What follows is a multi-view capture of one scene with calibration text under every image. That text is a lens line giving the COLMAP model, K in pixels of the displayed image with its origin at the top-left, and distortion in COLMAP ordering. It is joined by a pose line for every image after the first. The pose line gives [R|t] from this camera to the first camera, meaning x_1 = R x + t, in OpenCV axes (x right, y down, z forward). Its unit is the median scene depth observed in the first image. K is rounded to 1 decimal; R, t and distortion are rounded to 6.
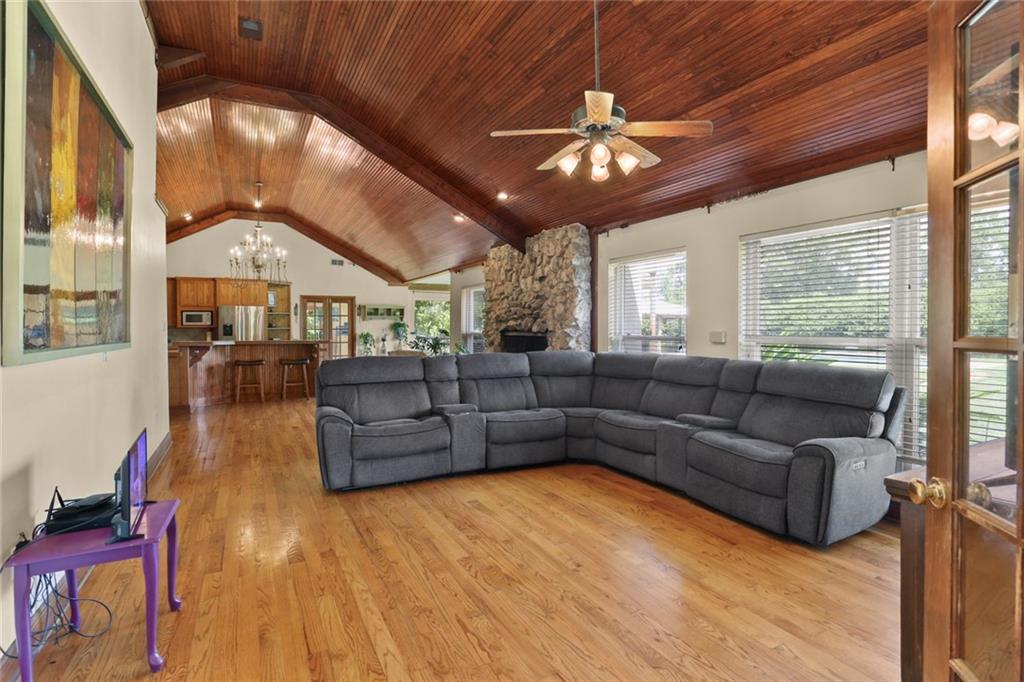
lens RADIAL K [[510.0, 0, 518.5], [0, 510.0, 341.0], [0, 0, 1]] dist [-0.041988, 0.001036]
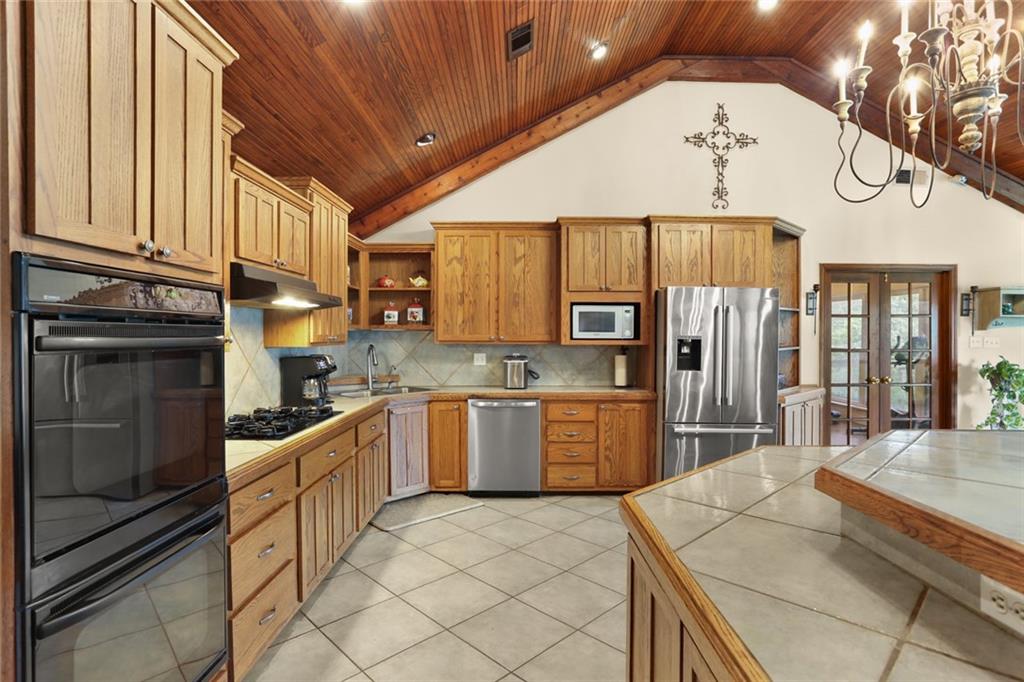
lens RADIAL K [[510.0, 0, 518.5], [0, 510.0, 341.0], [0, 0, 1]] dist [-0.041988, 0.001036]
pose [[0.883152, 0.006774, -0.469038, -0.508741], [-0.018439, 0.999624, -0.020282, -0.020678], [0.468724, 0.026561, 0.882945, 0.609836]]
